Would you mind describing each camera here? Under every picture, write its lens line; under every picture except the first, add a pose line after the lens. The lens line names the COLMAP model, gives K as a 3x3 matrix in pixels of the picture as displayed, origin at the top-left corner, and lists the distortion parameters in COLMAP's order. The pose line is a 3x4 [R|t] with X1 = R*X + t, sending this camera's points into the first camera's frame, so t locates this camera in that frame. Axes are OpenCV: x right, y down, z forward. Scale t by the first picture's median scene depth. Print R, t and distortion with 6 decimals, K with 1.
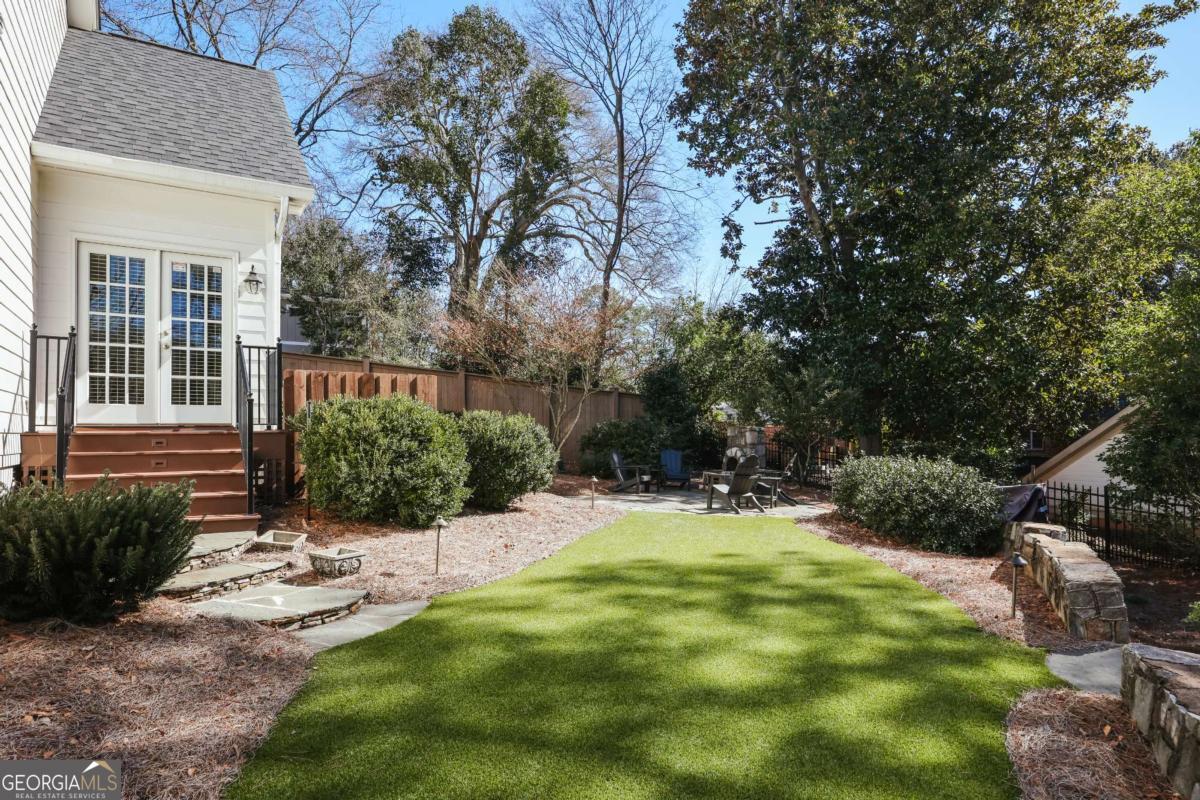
lens RADIAL K [[682.8, 0, 586.7], [0, 682.8, 426.9], [0, 0, 1]] dist [-0.000790, -0.001184]
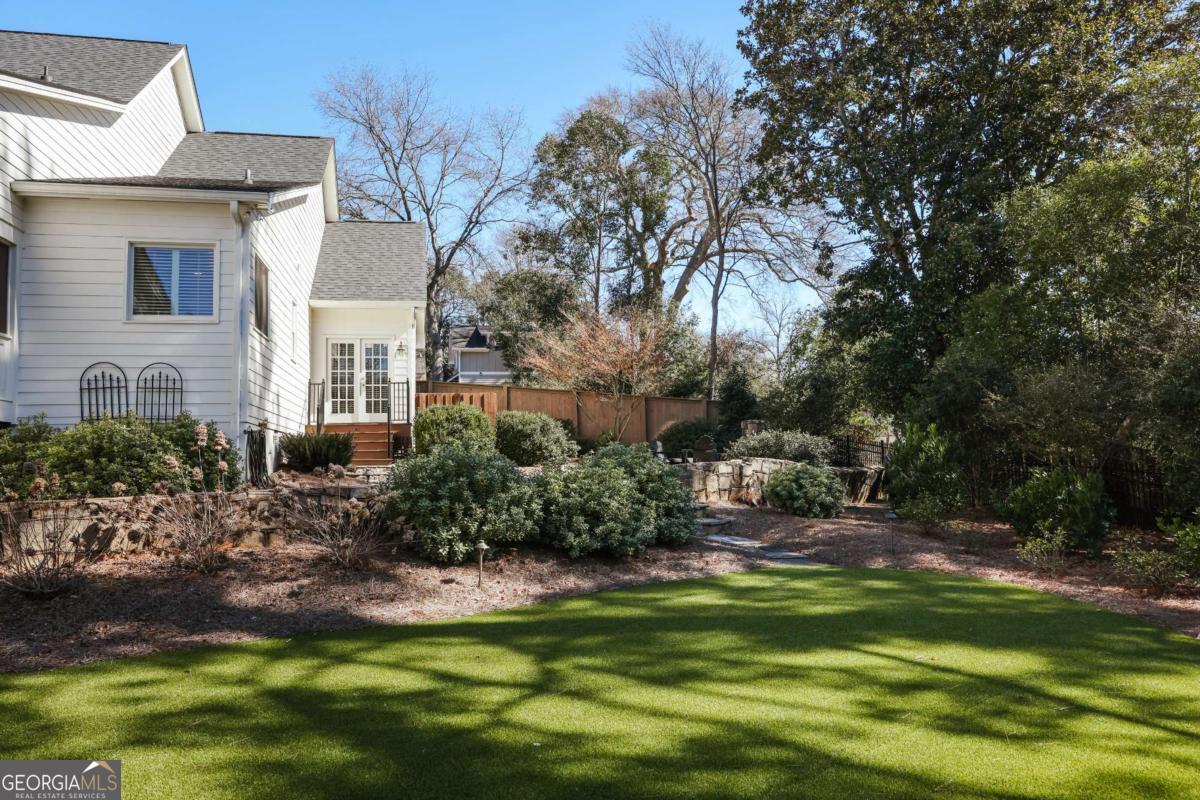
lens RADIAL K [[864.9, 0, 600.2], [0, 864.9, 400.3], [0, 0, 1]] dist [0.004047, 0.000462]
pose [[0.932517, -0.047772, -0.357953, 0.955905], [0.022725, 0.997010, -0.073858, 0.133376], [0.360411, 0.060739, 0.930814, -1.135121]]
